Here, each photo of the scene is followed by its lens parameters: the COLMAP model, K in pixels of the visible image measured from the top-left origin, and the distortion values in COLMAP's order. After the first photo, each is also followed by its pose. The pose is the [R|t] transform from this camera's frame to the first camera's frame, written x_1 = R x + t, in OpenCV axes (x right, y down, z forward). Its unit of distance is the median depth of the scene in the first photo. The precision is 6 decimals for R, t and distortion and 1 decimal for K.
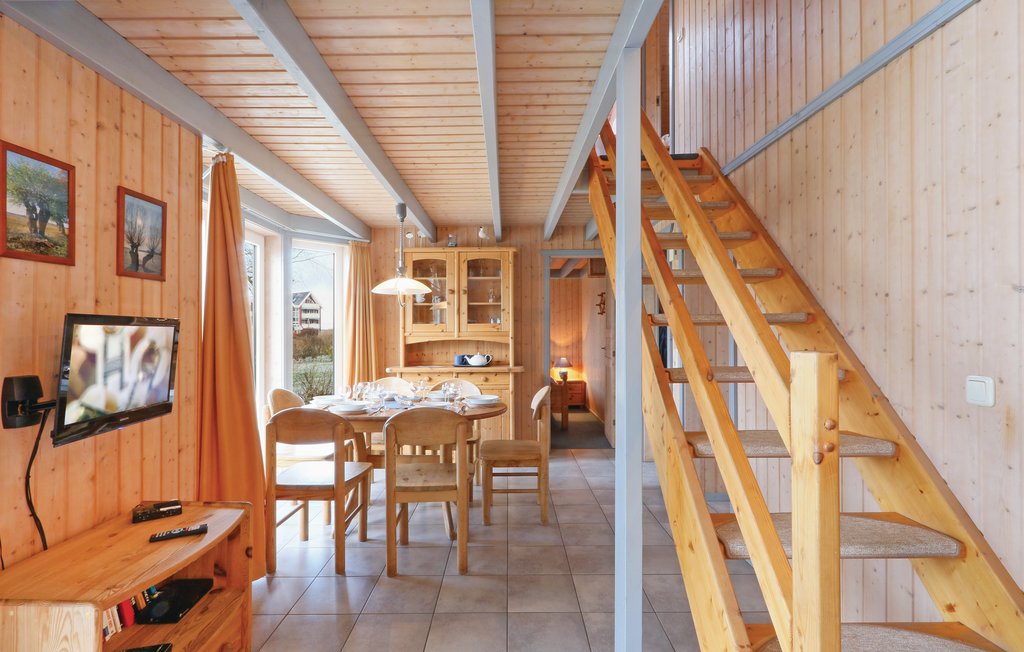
lens RADIAL K [[479.2, 0, 506.1], [0, 479.2, 324.7], [0, 0, 1]] dist [0.001771, -0.001571]
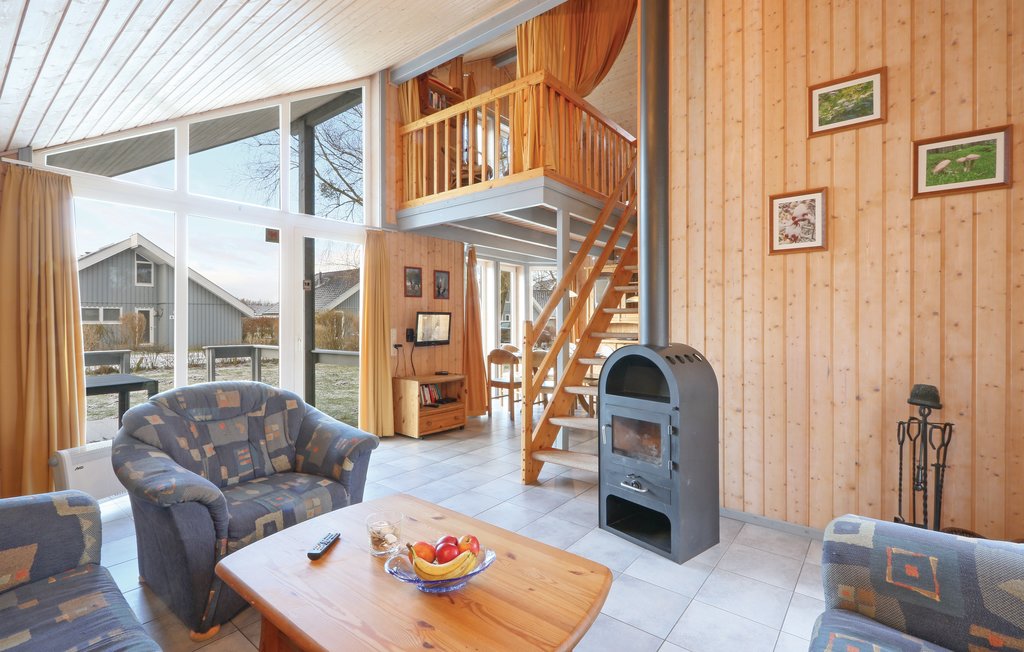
lens RADIAL K [[479.2, 0, 510.9], [0, 479.2, 326.9], [0, 0, 1]] dist [0.001771, -0.001571]
pose [[0.778950, 0.005835, -0.627059, 1.669494], [0.008996, 0.999750, 0.020478, 0.022166], [0.627022, -0.021592, 0.778702, -1.215789]]
